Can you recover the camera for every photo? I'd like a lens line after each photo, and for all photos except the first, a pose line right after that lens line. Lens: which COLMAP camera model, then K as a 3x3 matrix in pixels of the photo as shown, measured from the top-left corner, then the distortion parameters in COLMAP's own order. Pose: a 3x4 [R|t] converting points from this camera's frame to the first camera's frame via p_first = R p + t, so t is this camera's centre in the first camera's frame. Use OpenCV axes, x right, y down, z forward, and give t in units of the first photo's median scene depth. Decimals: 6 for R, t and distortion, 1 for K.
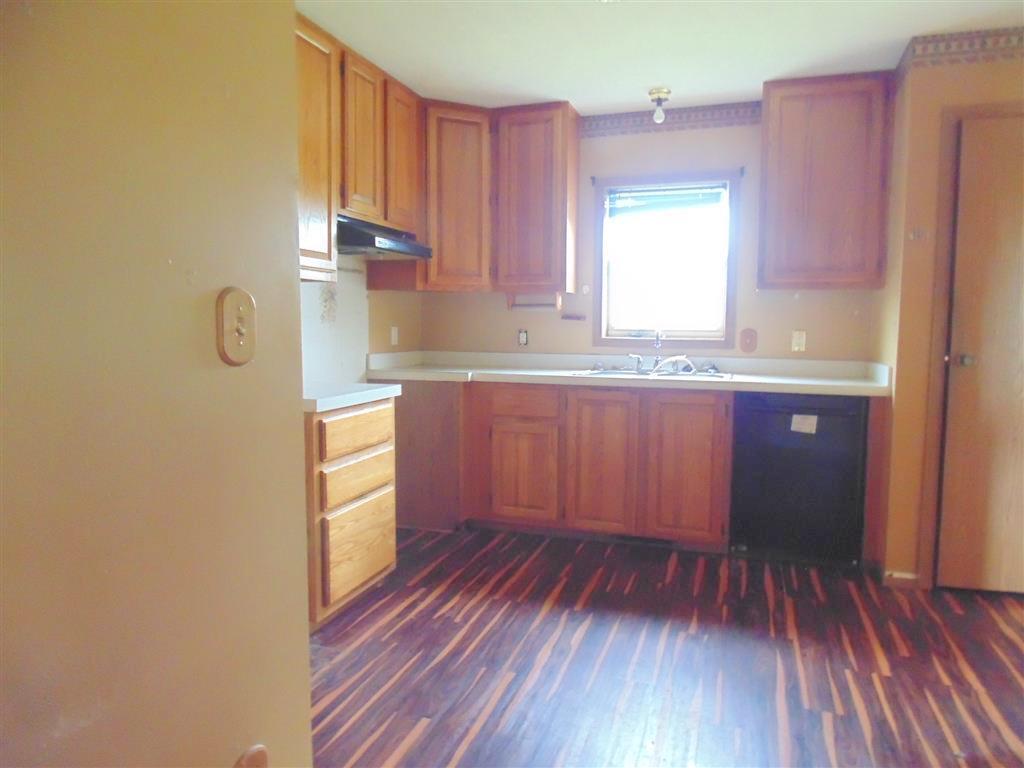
lens RADIAL K [[673.3, 0, 512.2], [0, 673.3, 378.8], [0, 0, 1]] dist [-0.032549, 0.001235]
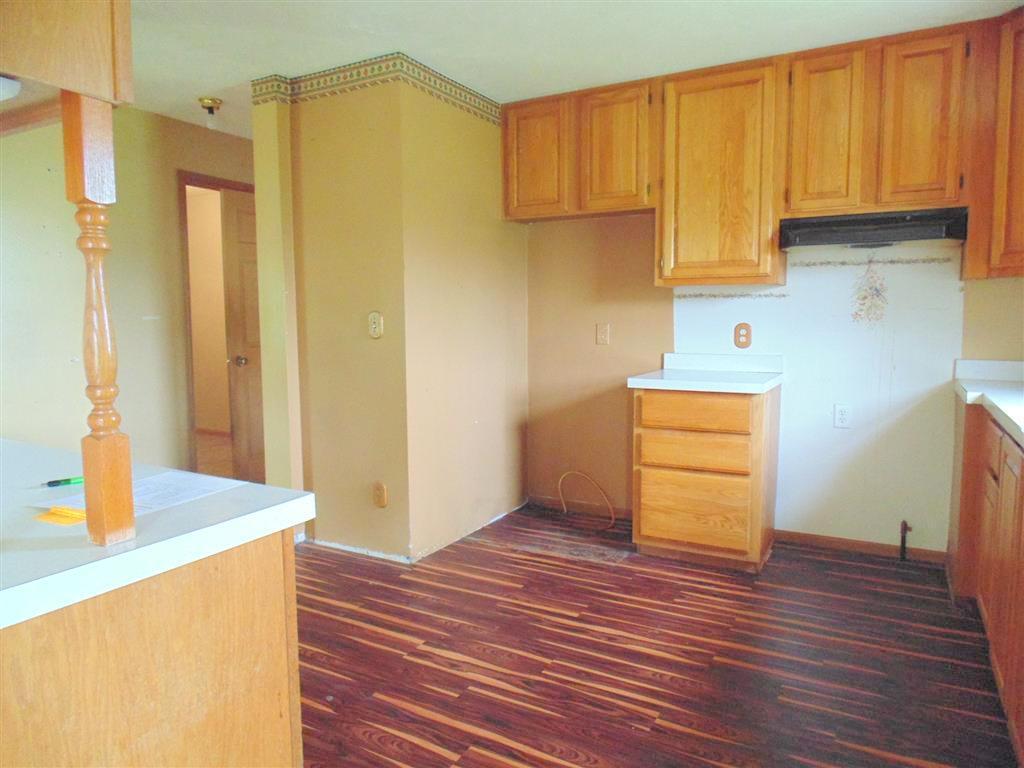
lens RADIAL K [[673.3, 0, 512.2], [0, 673.3, 378.8], [0, 0, 1]] dist [-0.032549, 0.001235]
pose [[-0.181384, 0.088550, -0.979417, 0.823491], [-0.073835, 0.991900, 0.103353, -0.069399], [0.980637, 0.091062, -0.173377, 0.745794]]
